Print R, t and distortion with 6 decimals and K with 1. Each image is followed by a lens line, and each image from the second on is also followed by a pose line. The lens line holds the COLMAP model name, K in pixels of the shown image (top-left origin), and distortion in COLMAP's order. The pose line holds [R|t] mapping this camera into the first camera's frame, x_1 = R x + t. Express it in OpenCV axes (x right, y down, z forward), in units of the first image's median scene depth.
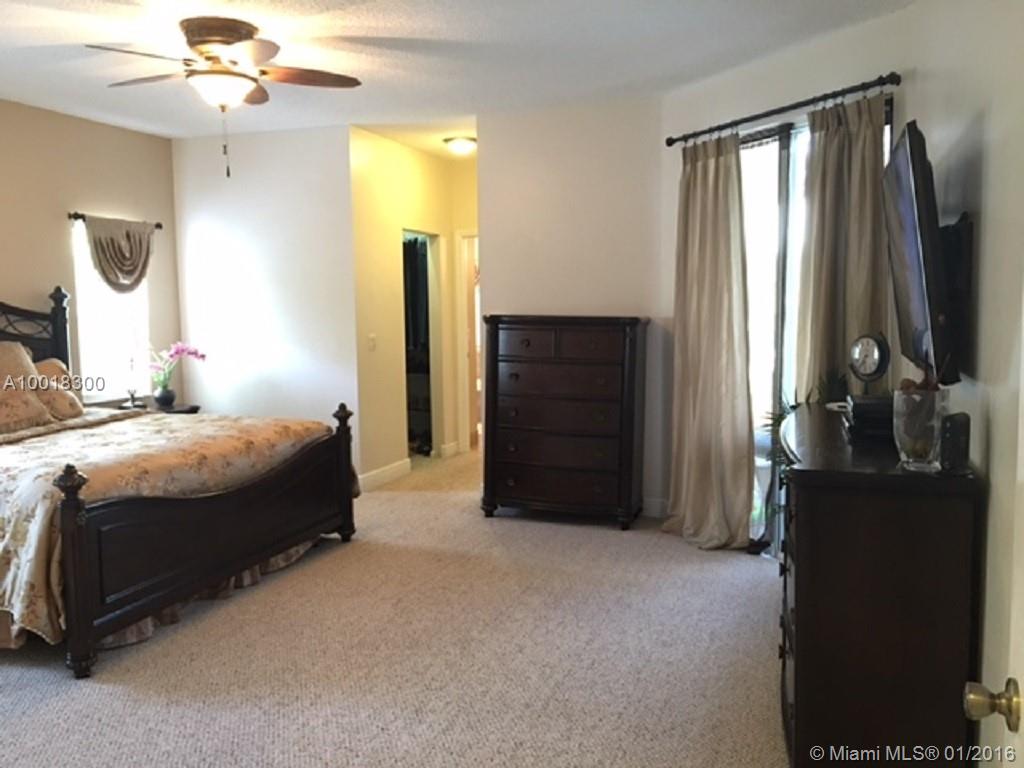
lens RADIAL K [[874.8, 0, 509.8], [0, 874.8, 386.1], [0, 0, 1]] dist [0.073851, -0.096855]
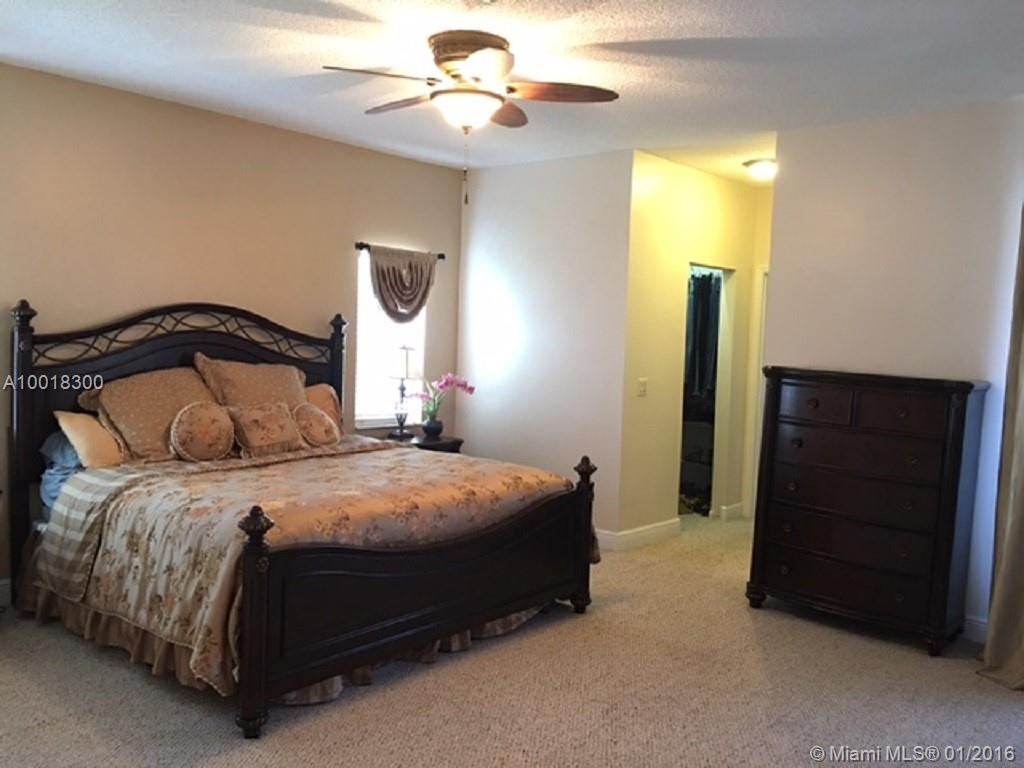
lens RADIAL K [[874.8, 0, 510.5], [0, 874.8, 382.6], [0, 0, 1]] dist [0.073851, -0.096855]
pose [[0.931519, 0.068231, -0.357236, 0.050168], [-0.082623, 0.996263, -0.025162, -0.026105], [0.354184, 0.052955, 0.933675, 0.138526]]
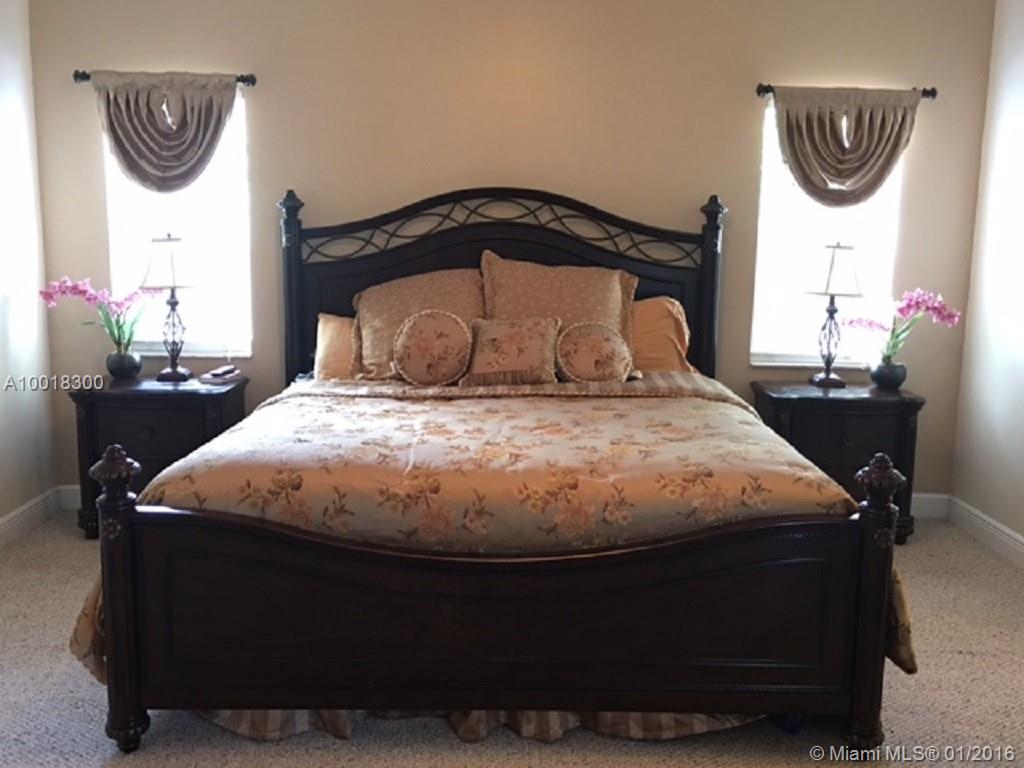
lens RADIAL K [[943.3, 0, 511.5], [0, 943.3, 378.9], [0, 0, 1]] dist [0.037922, 0.000000]
pose [[0.342605, 0.172013, -0.923598, 0.174084], [-0.111804, 0.983574, 0.141710, -0.063937], [0.932803, 0.054712, 0.356209, 0.656012]]
